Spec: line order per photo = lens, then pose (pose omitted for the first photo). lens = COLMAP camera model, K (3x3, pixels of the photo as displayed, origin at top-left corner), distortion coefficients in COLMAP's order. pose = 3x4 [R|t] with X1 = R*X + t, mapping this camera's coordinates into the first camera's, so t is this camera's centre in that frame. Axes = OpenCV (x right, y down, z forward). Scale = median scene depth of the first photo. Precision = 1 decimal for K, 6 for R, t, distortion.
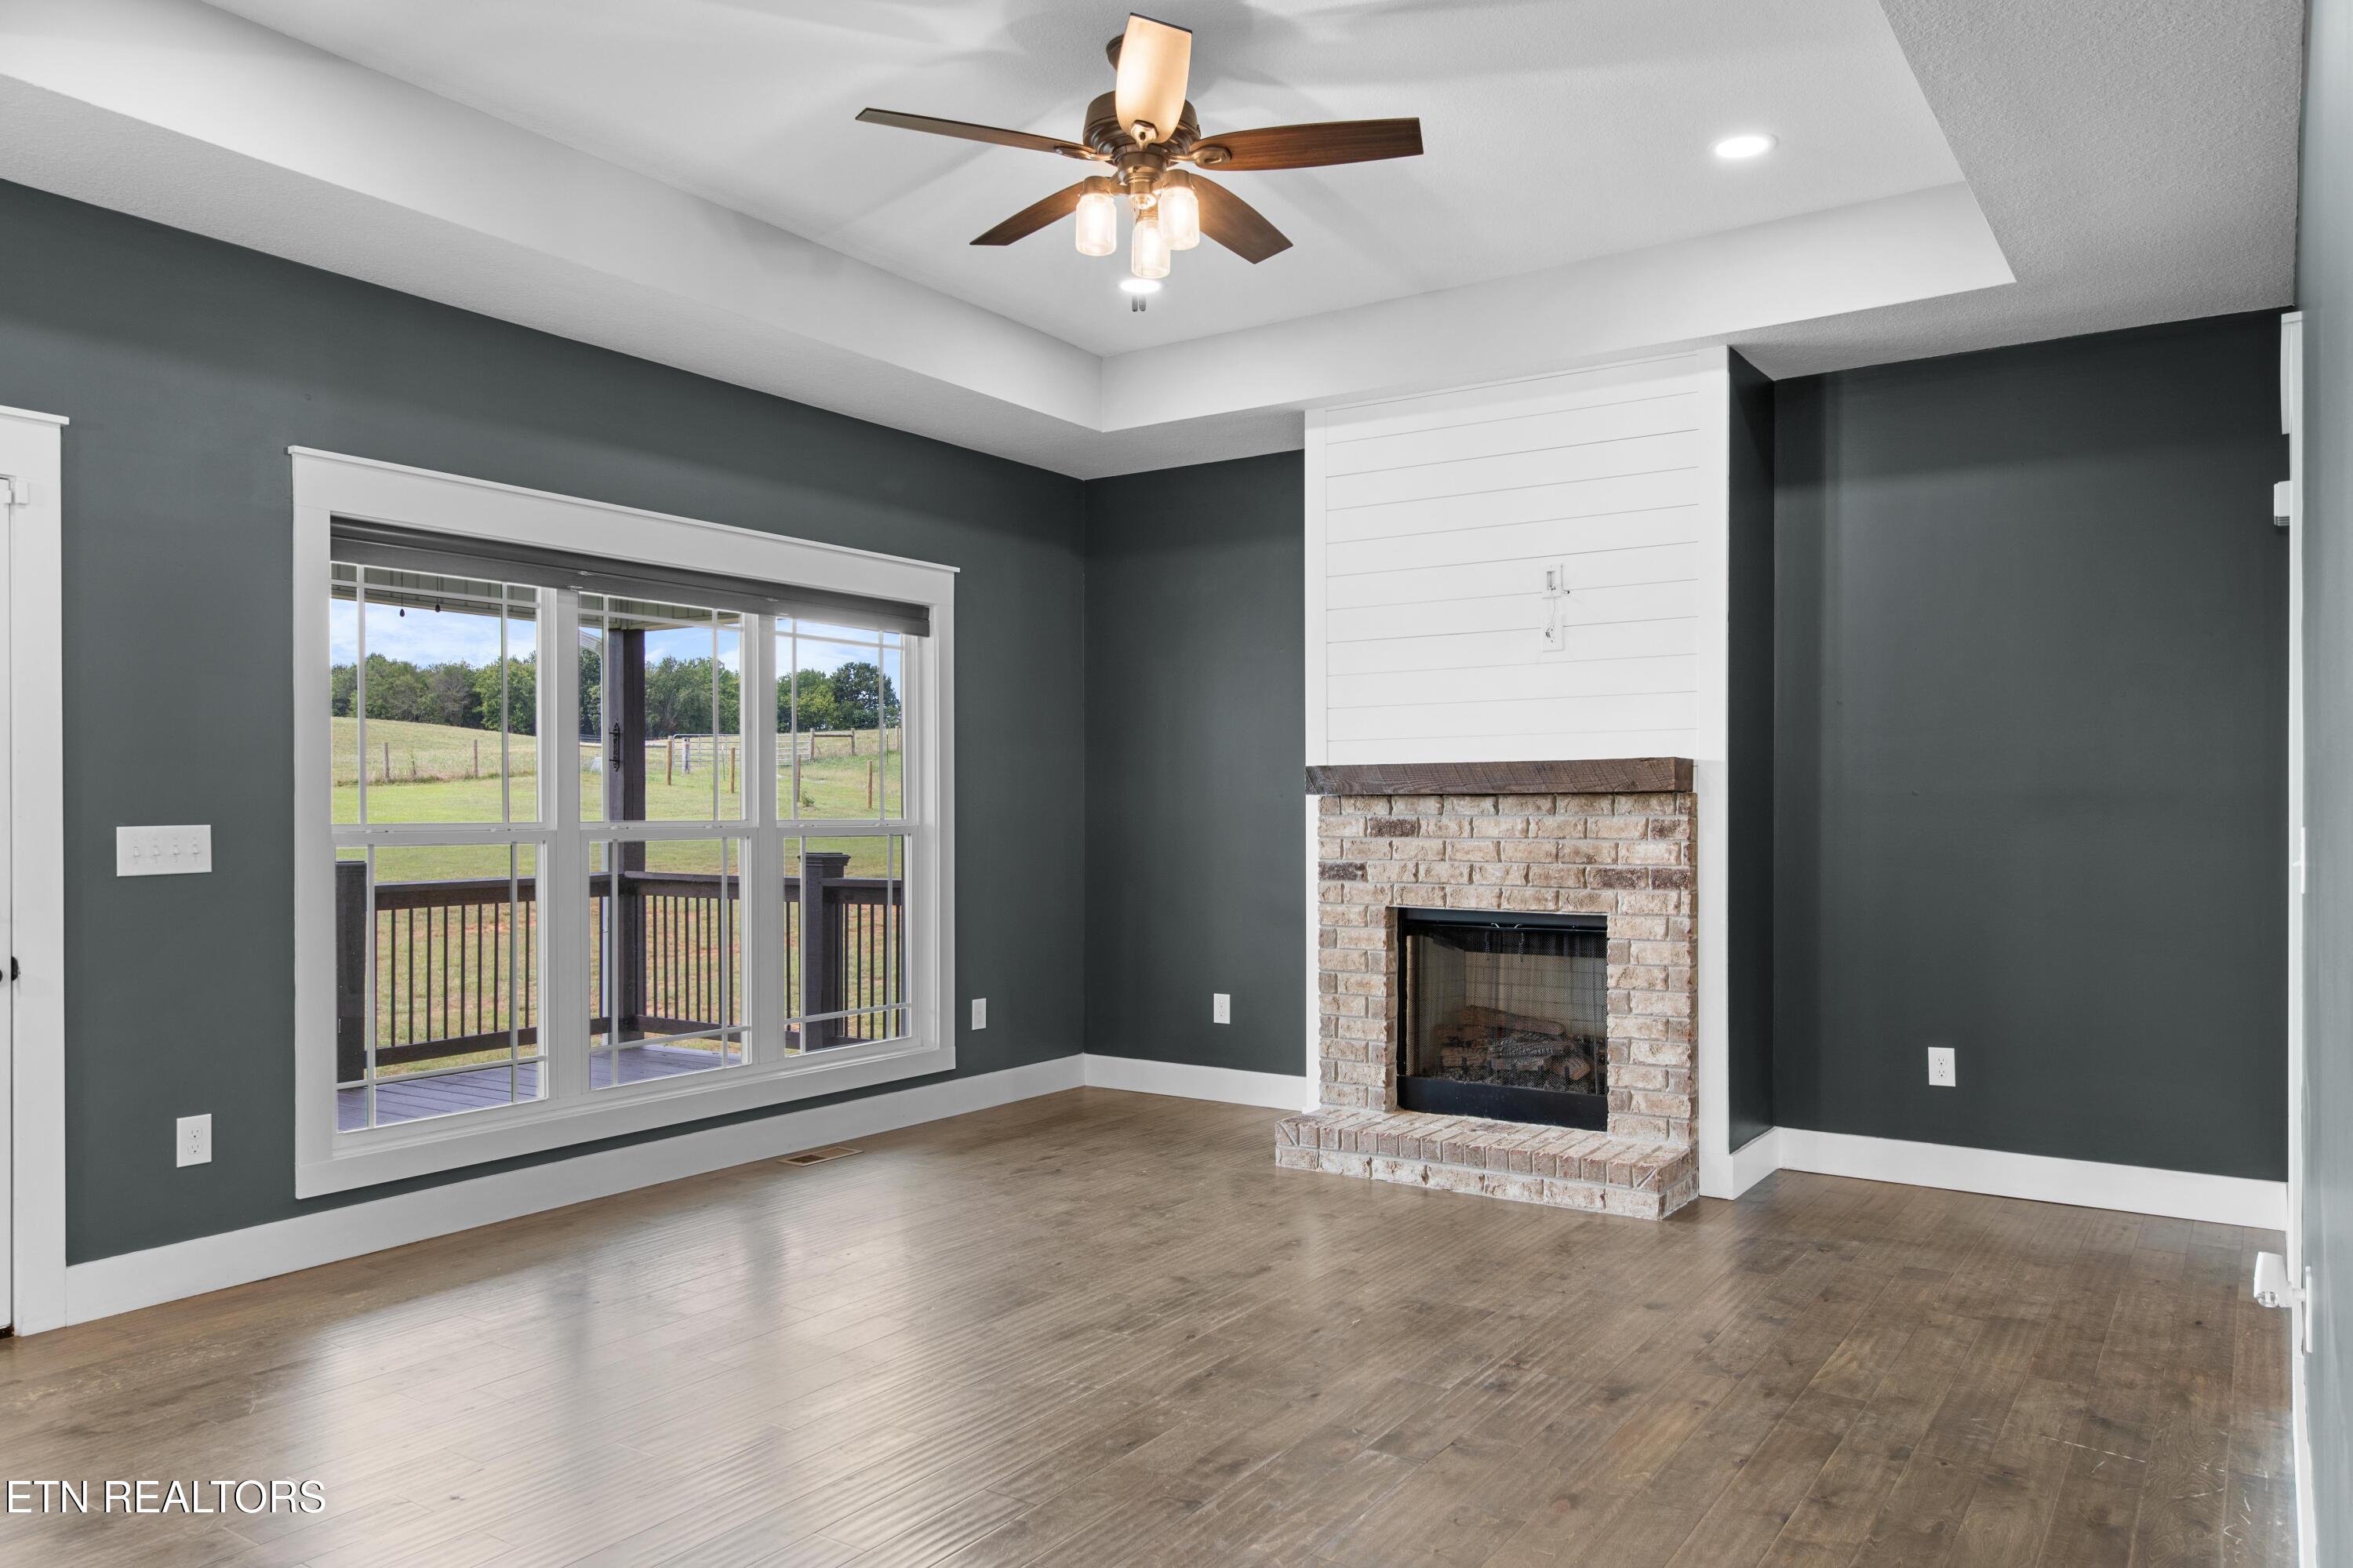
lens RADIAL K [[1590.7, 0, 1200.4], [0, 1590.7, 826.2], [0, 0, 1]] dist [0.005210, -0.000300]
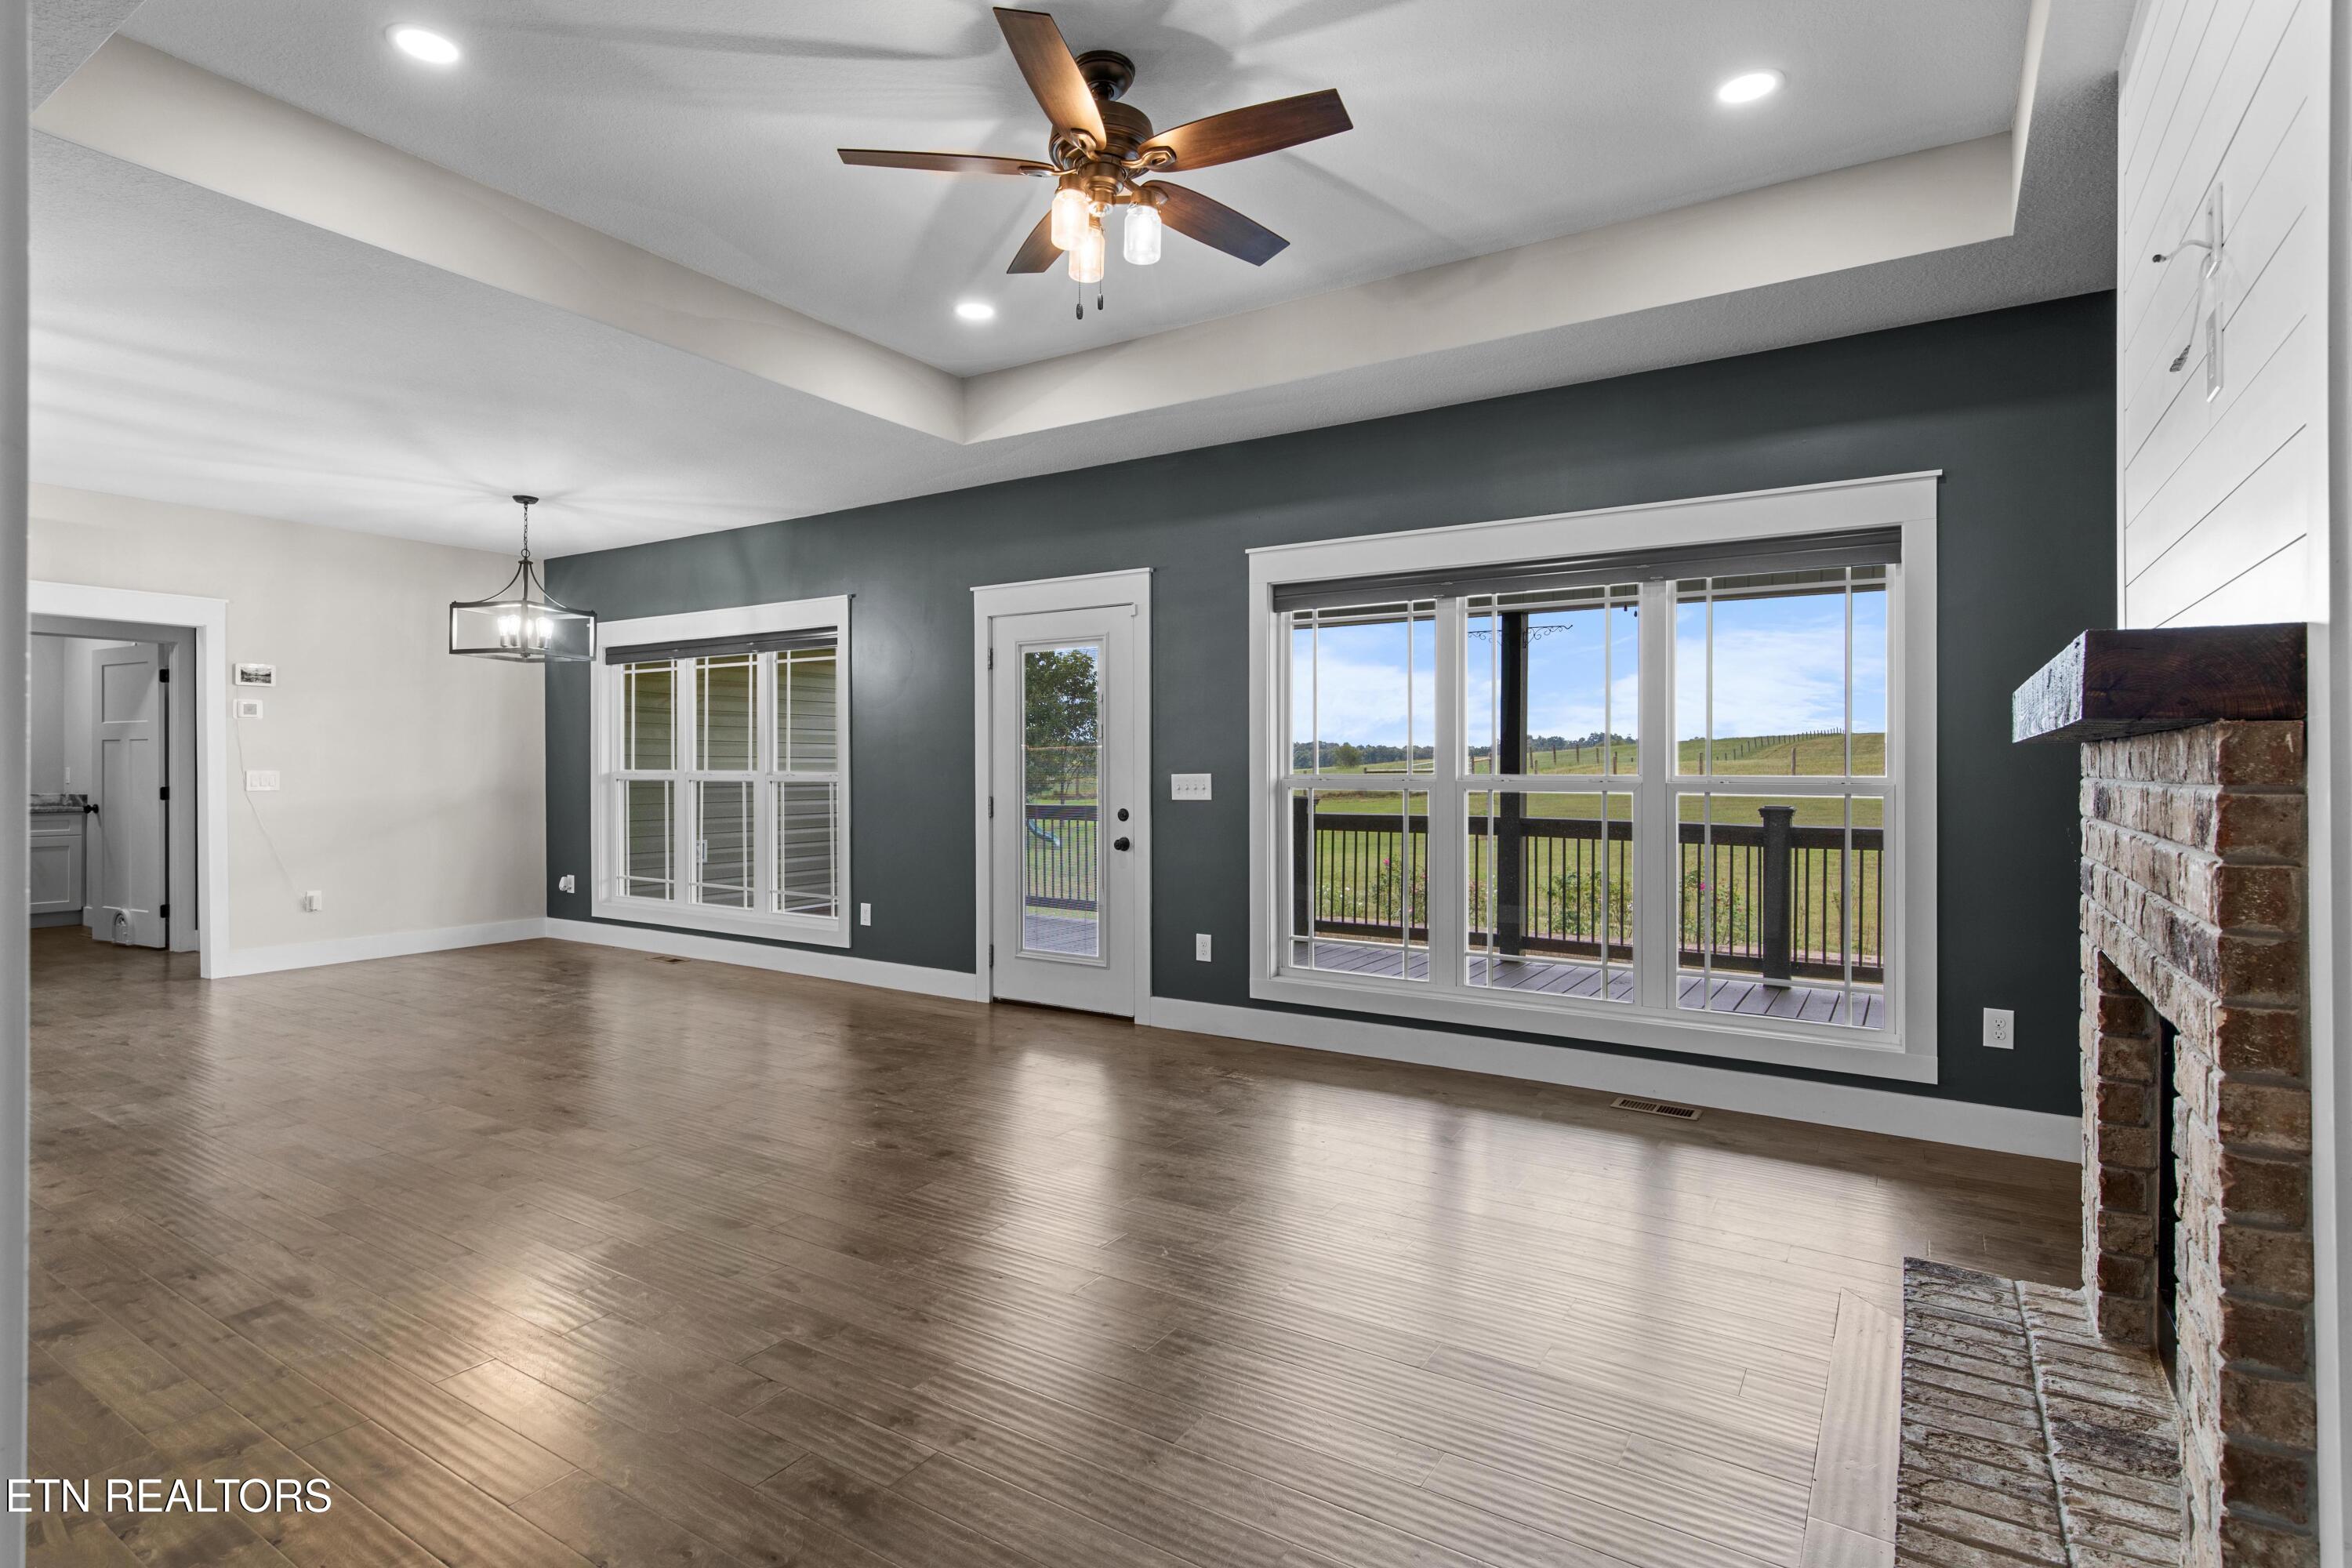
lens RADIAL K [[1204.1, 0, 1173.4], [0, 1204.1, 752.7], [0, 0, 1]] dist [-0.000172, 0.000010]
pose [[0.003280, 0.001028, -0.999994, 0.566577], [-0.005632, 0.999984, 0.001010, -0.019884], [0.999979, 0.005629, 0.003285, 0.742035]]
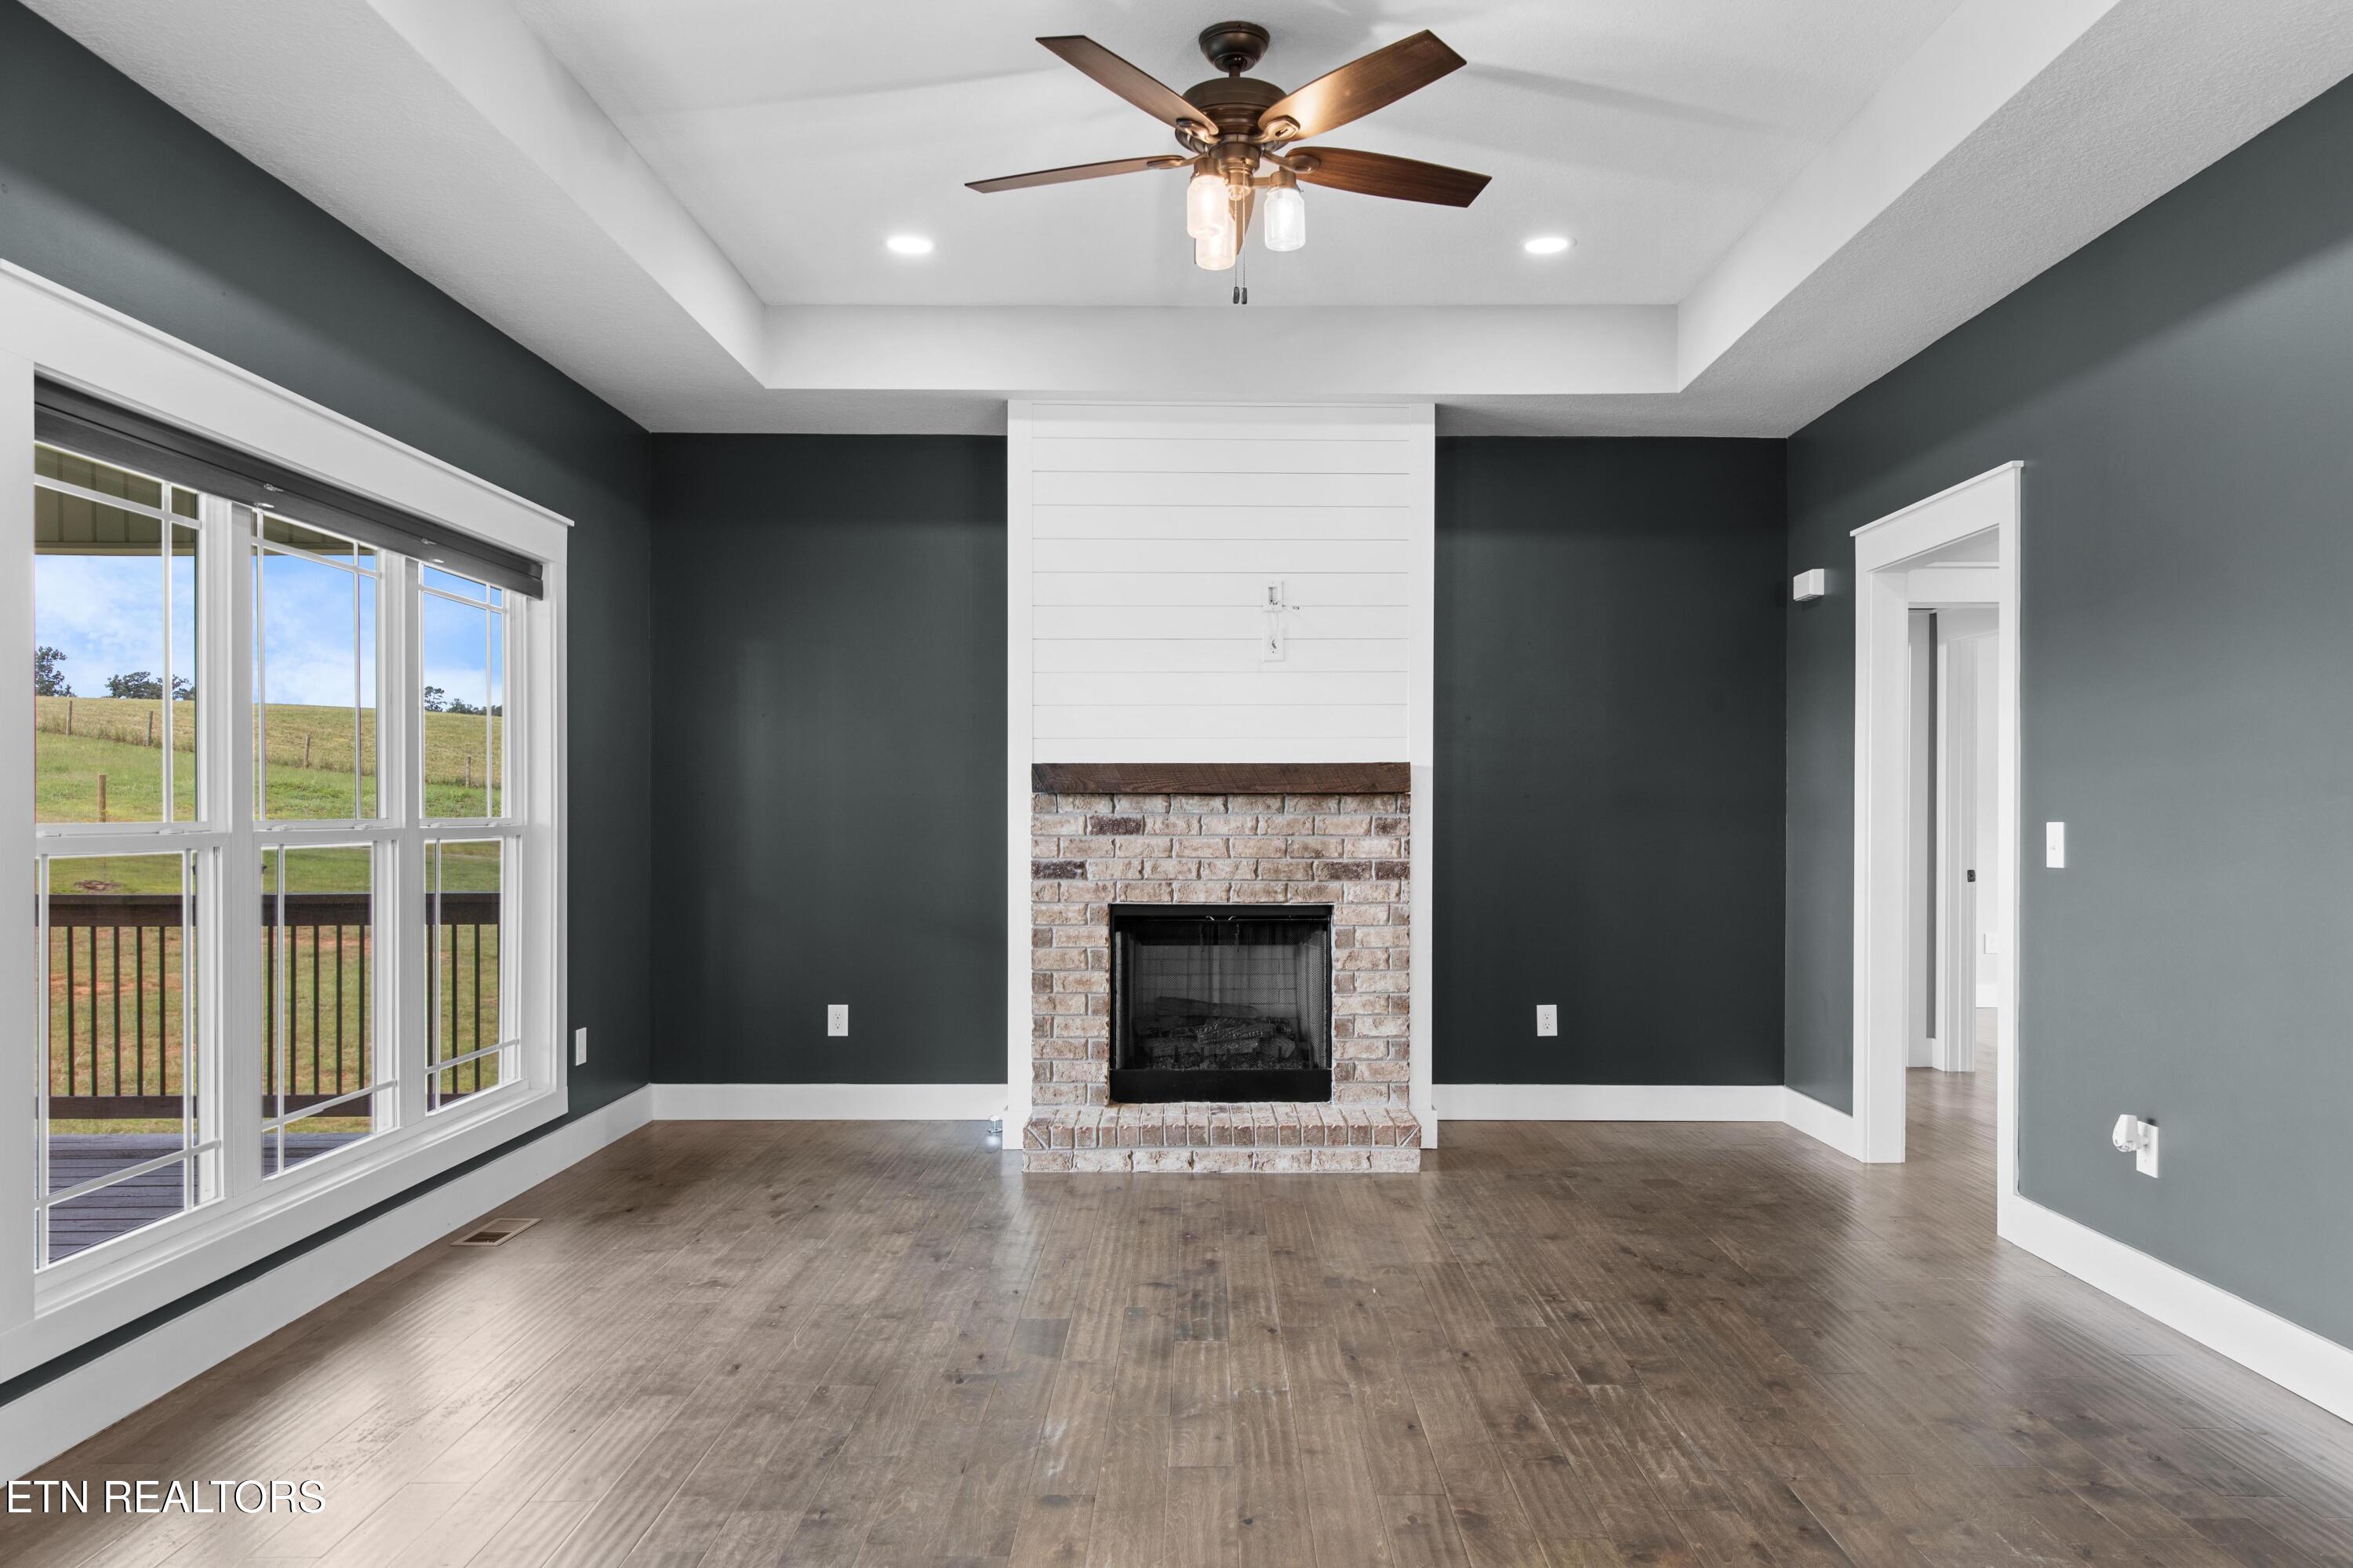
lens RADIAL K [[1590.7, 0, 1200.4], [0, 1590.7, 826.2], [0, 0, 1]] dist [0.005210, -0.000300]
pose [[0.828759, -0.001802, 0.559603, -0.427971], [0.002565, 0.999997, -0.000578, 0.002054], [-0.559600, 0.001914, 0.828760, 0.136072]]
